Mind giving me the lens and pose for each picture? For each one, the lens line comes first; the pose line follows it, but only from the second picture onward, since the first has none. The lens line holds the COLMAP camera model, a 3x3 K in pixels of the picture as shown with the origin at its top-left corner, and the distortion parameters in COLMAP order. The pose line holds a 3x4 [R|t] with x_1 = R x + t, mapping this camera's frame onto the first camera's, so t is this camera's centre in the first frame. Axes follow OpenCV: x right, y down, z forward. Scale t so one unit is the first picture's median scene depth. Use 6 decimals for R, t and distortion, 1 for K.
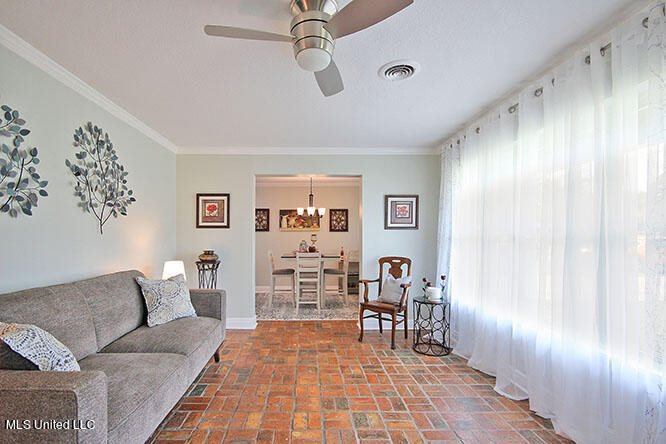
lens RADIAL K [[336.6, 0, 332.9], [0, 336.6, 238.6], [0, 0, 1]] dist [-0.000432, -0.000226]
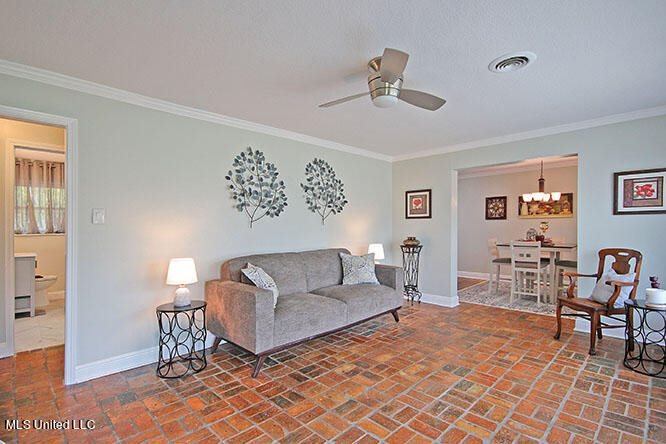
lens RADIAL K [[321.9, 0, 332.5], [0, 321.9, 230.4], [0, 0, 1]] dist [-0.000977, -0.000098]
pose [[0.706206, 0.002095, -0.708003, 0.346250], [0.005532, 0.999949, 0.008478, -0.000039], [0.707985, -0.009904, 0.706158, -0.053758]]
